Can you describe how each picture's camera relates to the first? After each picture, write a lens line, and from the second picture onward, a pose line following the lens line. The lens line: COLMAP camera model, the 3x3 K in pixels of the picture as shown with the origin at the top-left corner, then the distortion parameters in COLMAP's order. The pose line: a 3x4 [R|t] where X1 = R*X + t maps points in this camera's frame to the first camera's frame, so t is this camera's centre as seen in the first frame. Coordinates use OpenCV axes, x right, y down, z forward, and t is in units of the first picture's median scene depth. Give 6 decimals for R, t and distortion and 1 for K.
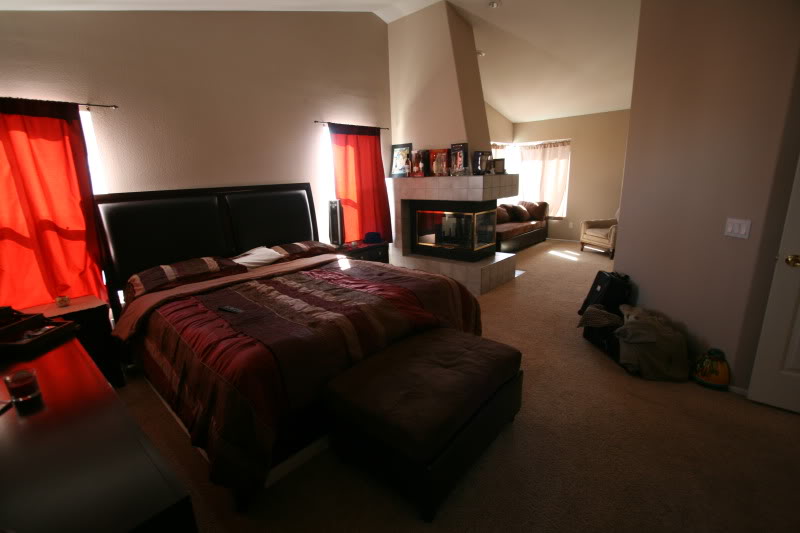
lens RADIAL K [[367.8, 0, 400.0], [0, 367.8, 266.5], [0, 0, 1]] dist [-0.003702, -0.000565]
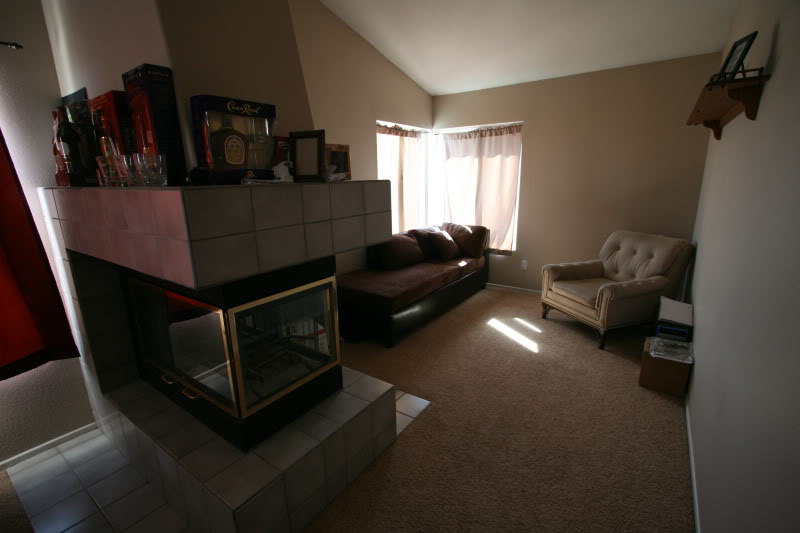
lens RADIAL K [[367.8, 0, 400.0], [0, 367.8, 266.5], [0, 0, 1]] dist [-0.003702, -0.000565]
pose [[0.993460, -0.011344, 0.113615, 0.200187], [0.011996, 0.999915, -0.005052, -0.113773], [-0.113548, 0.006381, 0.993512, 0.438125]]
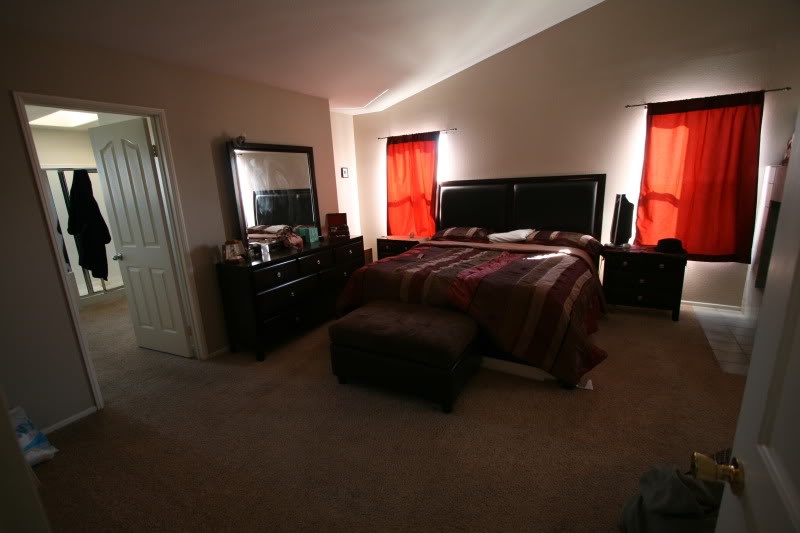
lens RADIAL K [[367.8, 0, 400.0], [0, 367.8, 266.5], [0, 0, 1]] dist [-0.003702, -0.000565]
pose [[0.197584, 0.249480, -0.948008, 0.361887], [-0.204547, 0.956279, 0.209025, -0.052714], [0.958708, 0.152613, 0.239976, 0.177117]]
